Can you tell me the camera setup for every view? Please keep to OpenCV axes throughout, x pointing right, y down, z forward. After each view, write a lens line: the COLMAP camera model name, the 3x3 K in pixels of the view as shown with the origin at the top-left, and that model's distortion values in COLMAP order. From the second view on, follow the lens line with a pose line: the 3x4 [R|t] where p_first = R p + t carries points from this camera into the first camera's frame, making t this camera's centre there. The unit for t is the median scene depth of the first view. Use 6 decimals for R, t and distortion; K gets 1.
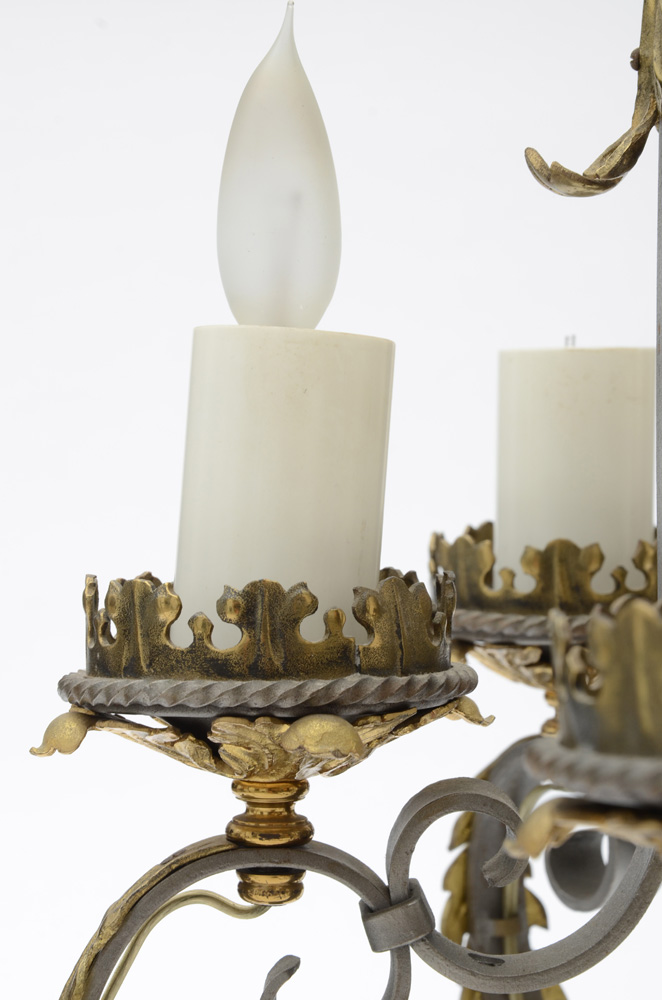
lens RADIAL K [[2830.1, 0, 341.9], [0, 2830.1, 515.8], [0, 0, 1]] dist [0.635366, 0.000000]
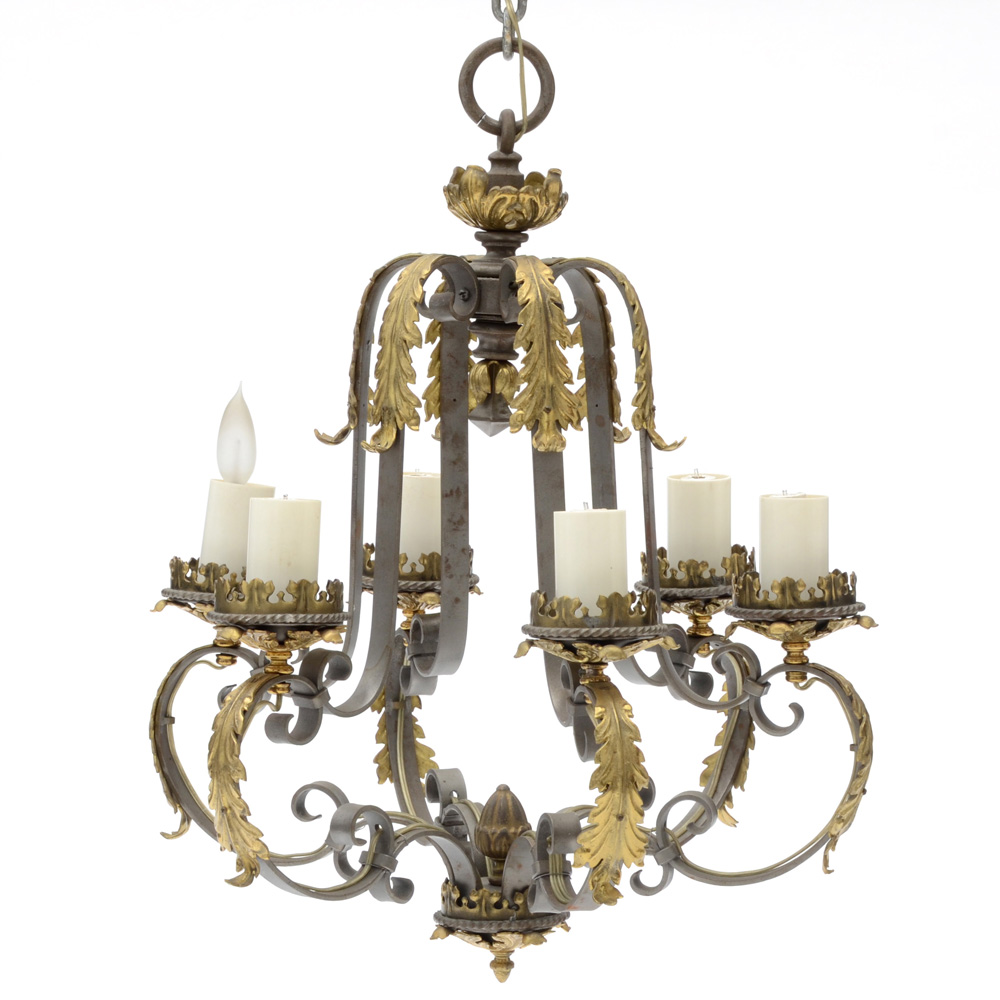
lens RADIAL K [[4472.5, 0, 443.6], [0, 4472.5, 452.8], [0, 0, 1]] dist [0.390544, 0.000000]
pose [[0.963919, 0.060472, -0.259236, 1.468699], [-0.056778, 0.998151, 0.021720, -0.216924], [0.260070, -0.006217, 0.965570, -3.678180]]
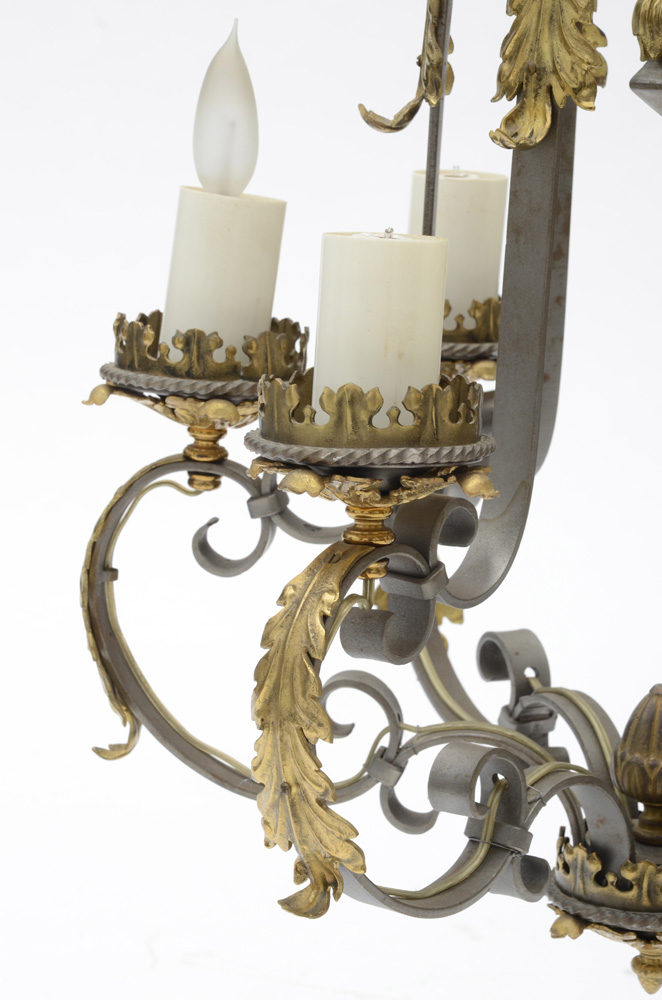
lens RADIAL K [[3094.1, 0, 325.0], [0, 3094.1, 523.3], [0, 0, 1]] dist [0.839662, 0.000000]
pose [[0.988988, 0.087526, -0.119343, 0.313469], [-0.069508, 0.986607, 0.147564, -0.160037], [0.130661, -0.137644, 0.981826, -1.067770]]
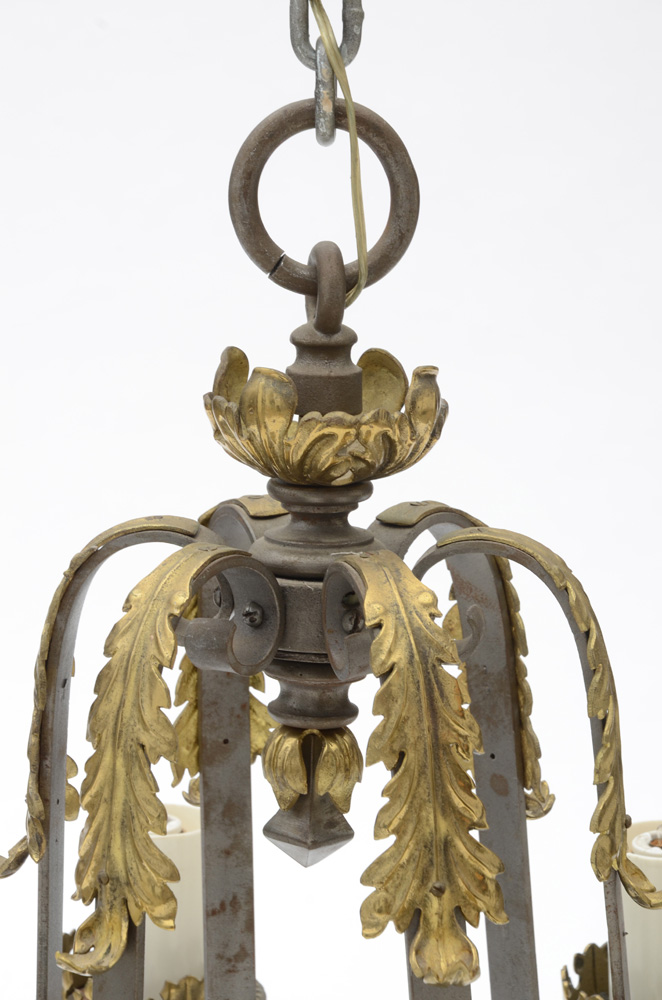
lens RADIAL K [[3500.1, 0, 339.6], [0, 3500.1, 509.3], [0, 0, 1]] dist [1.010208, 0.000000]
pose [[0.981220, 0.065471, -0.181439, 0.628304], [-0.036344, 0.986539, 0.159439, -0.646286], [0.189435, -0.149850, 0.970391, -0.887296]]
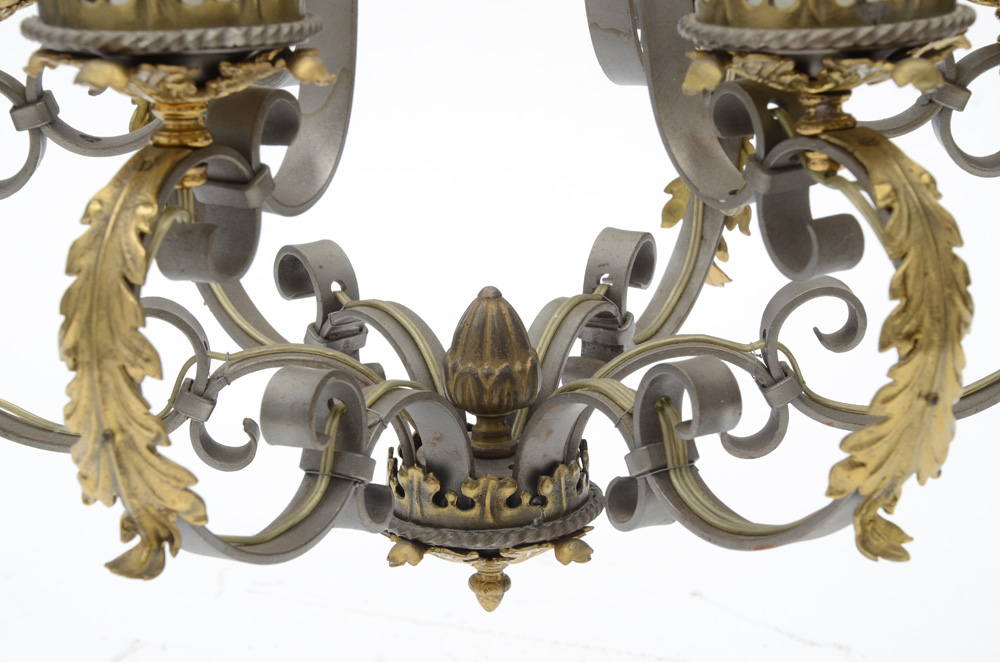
lens RADIAL K [[2830.1, 0, 503.6], [0, 2830.1, 344.5], [0, 0, 1]] dist [0.635366, 0.000000]
pose [[0.998089, 0.019648, 0.058588, 0.200985], [-0.031190, 0.978651, 0.203147, -0.081378], [-0.053346, -0.204586, 0.977394, -0.715946]]
